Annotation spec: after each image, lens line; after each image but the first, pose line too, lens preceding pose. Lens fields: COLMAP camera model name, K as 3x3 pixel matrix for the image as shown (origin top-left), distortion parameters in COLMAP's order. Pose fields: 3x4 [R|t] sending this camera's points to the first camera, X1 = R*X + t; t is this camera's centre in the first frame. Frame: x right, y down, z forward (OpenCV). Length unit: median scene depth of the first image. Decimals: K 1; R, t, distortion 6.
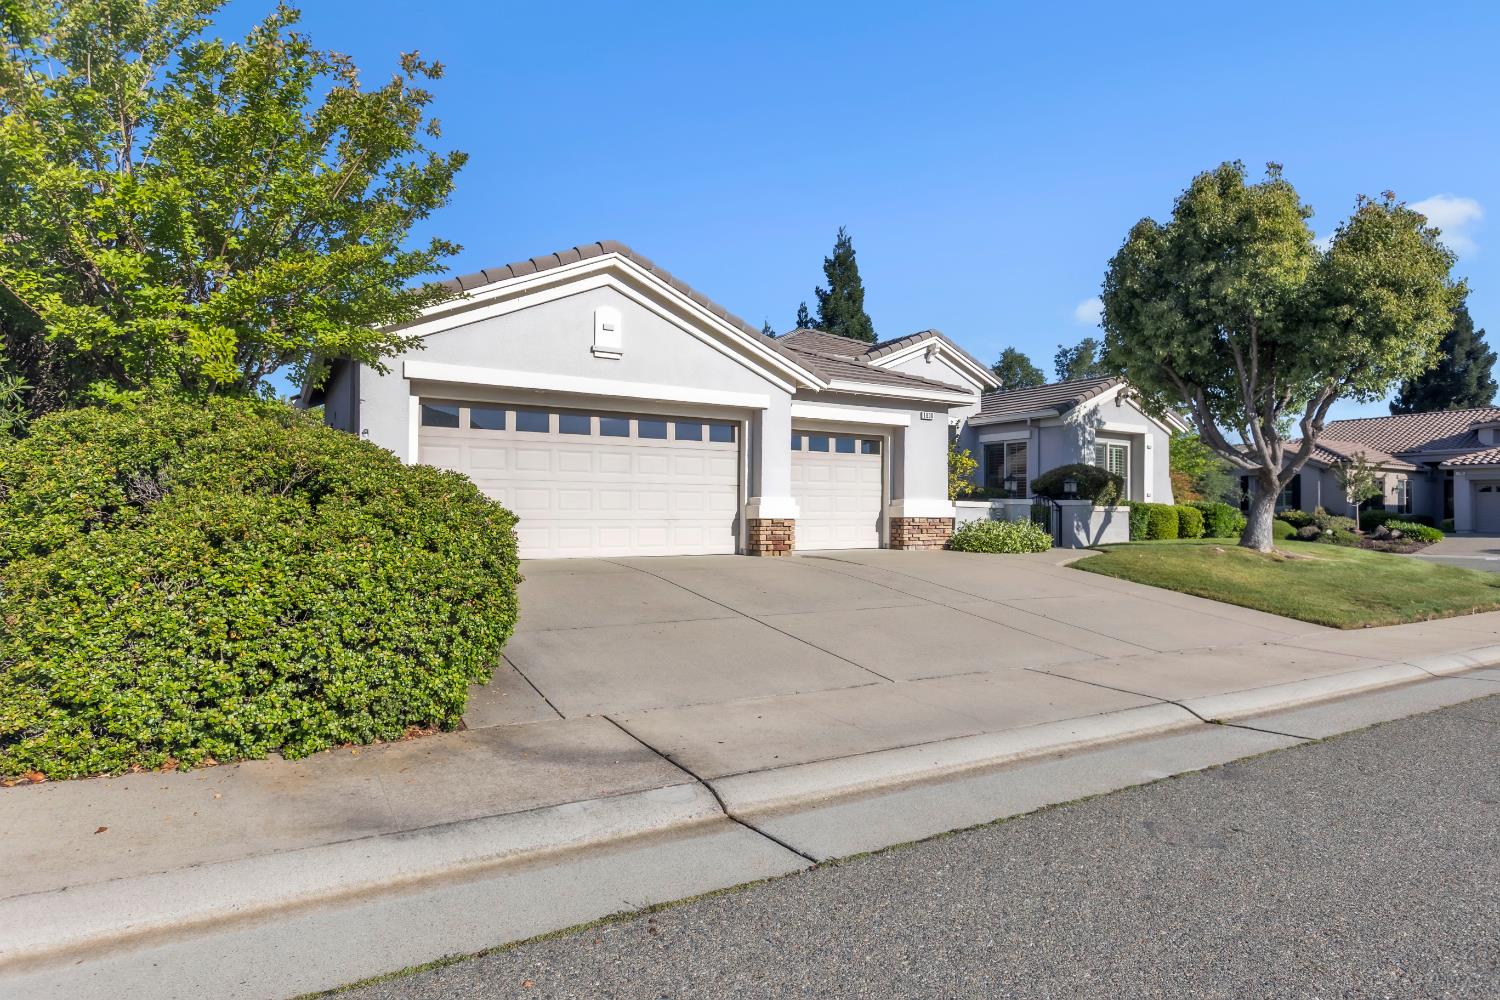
lens RADIAL K [[845.9, 0, 751.9], [0, 845.9, 494.7], [0, 0, 1]] dist [-0.002670, -0.000159]
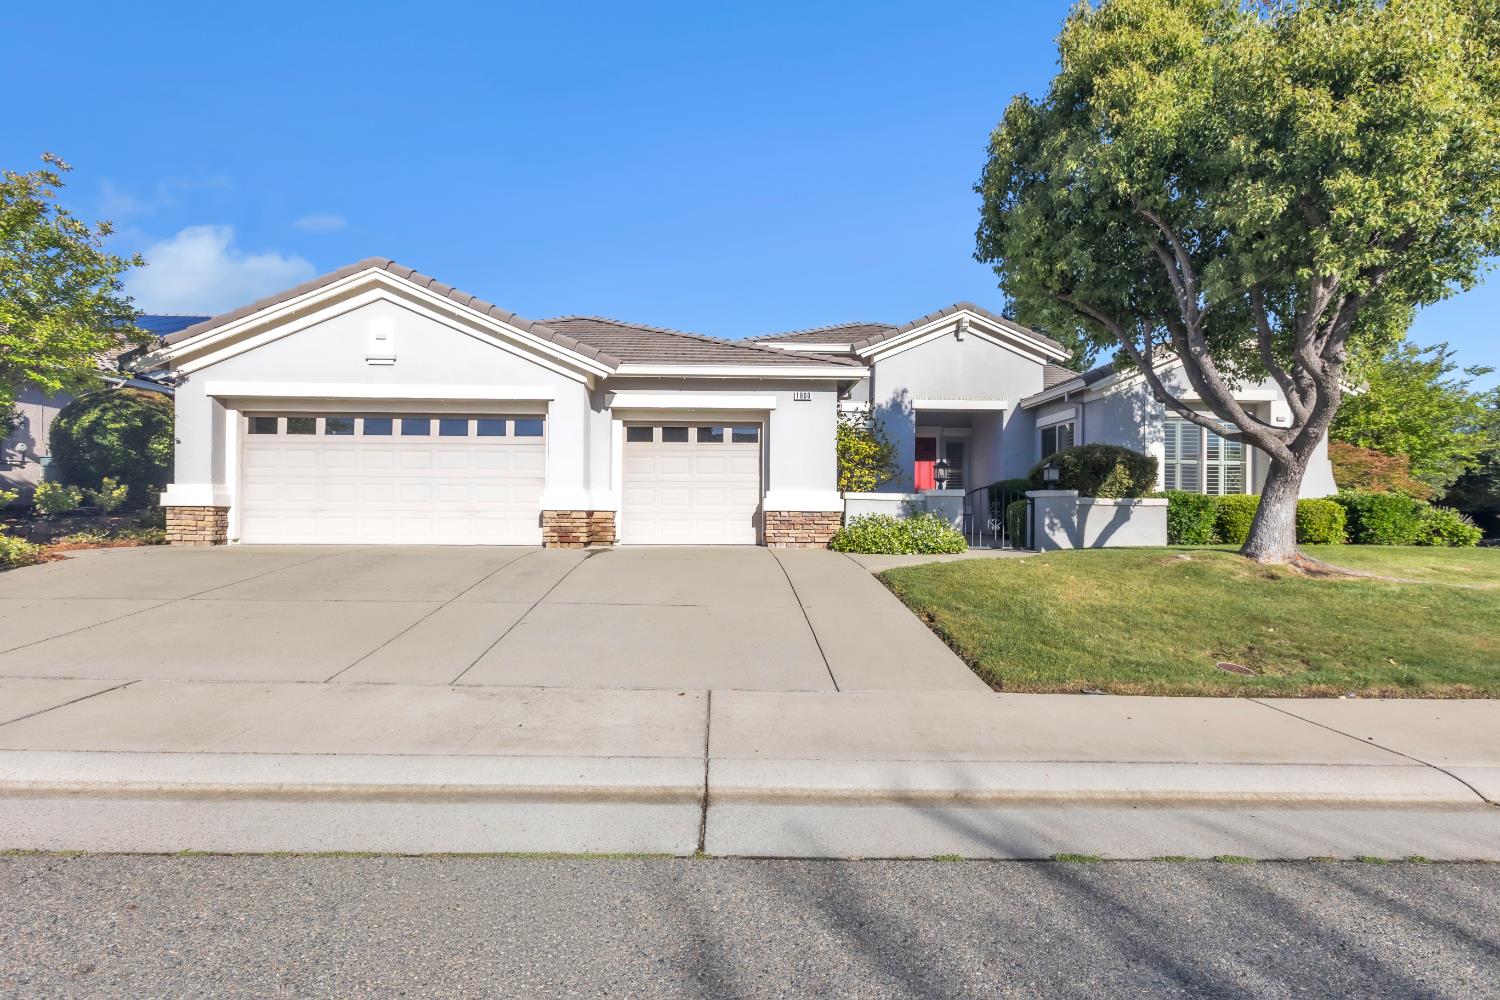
lens RADIAL K [[680.6, 0, 739.1], [0, 680.6, 502.0], [0, 0, 1]] dist [-0.003251, -0.000212]
pose [[0.862456, 0.000686, -0.506131, 0.500826], [0.006866, 0.999891, 0.013054, 0.007304], [0.506085, -0.014733, 0.862358, 0.342072]]
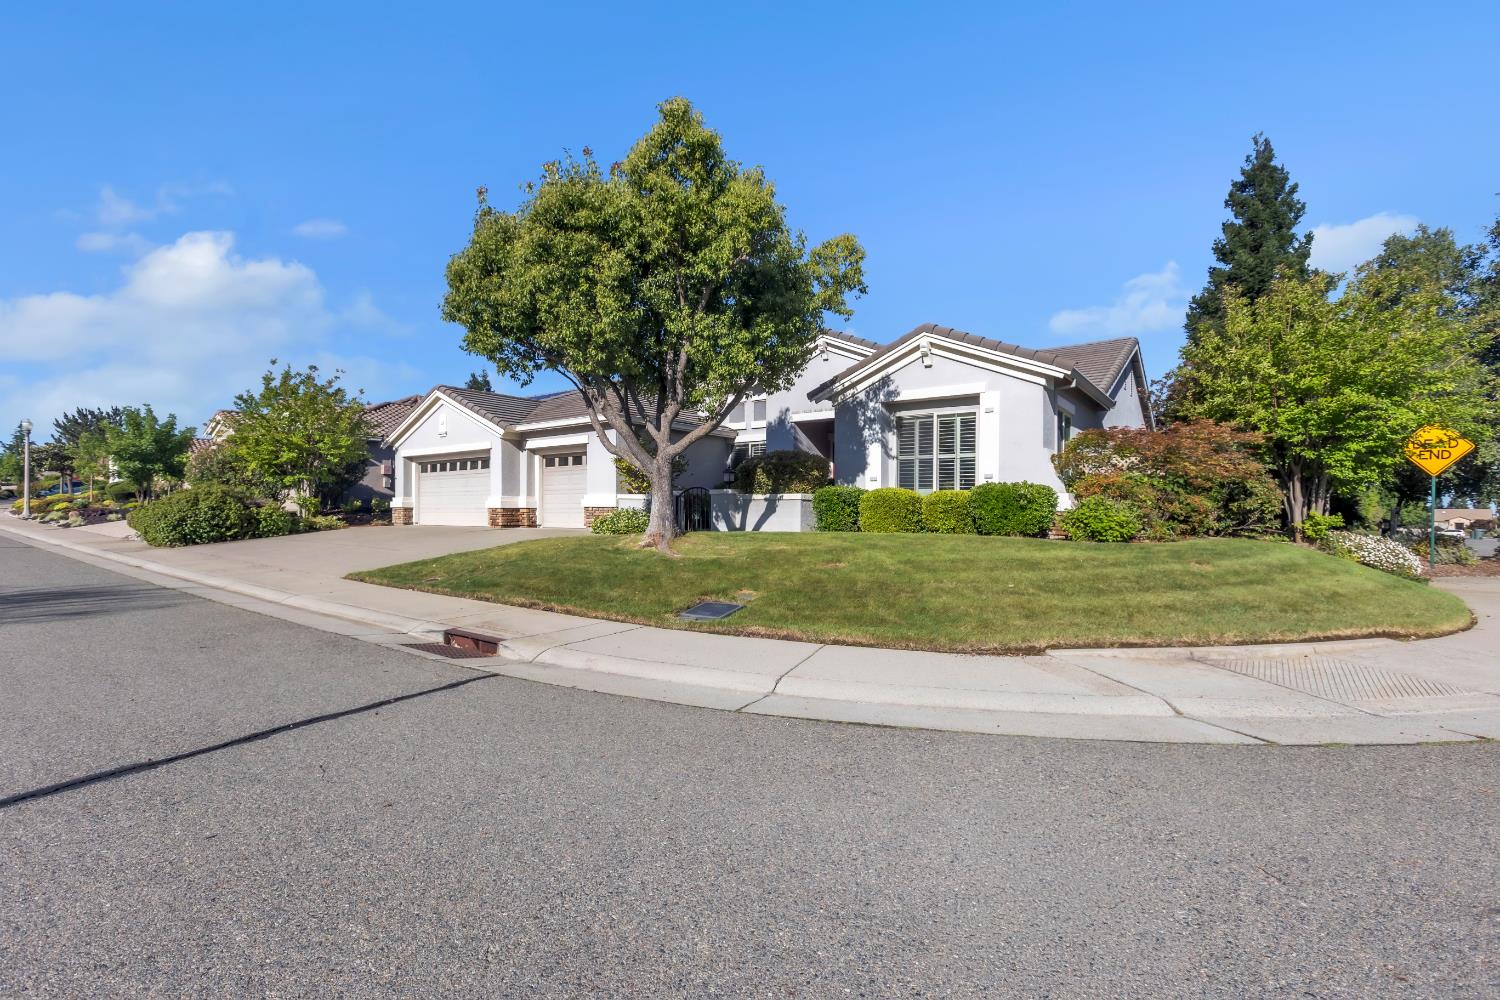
lens RADIAL K [[680.6, 0, 752.1], [0, 680.6, 503.6], [0, 0, 1]] dist [-0.003251, -0.000212]
pose [[0.353404, -0.009105, -0.935426, 1.312149], [0.026496, 0.999649, 0.000280, 0.026837], [0.935095, -0.024884, 0.353521, 0.818293]]
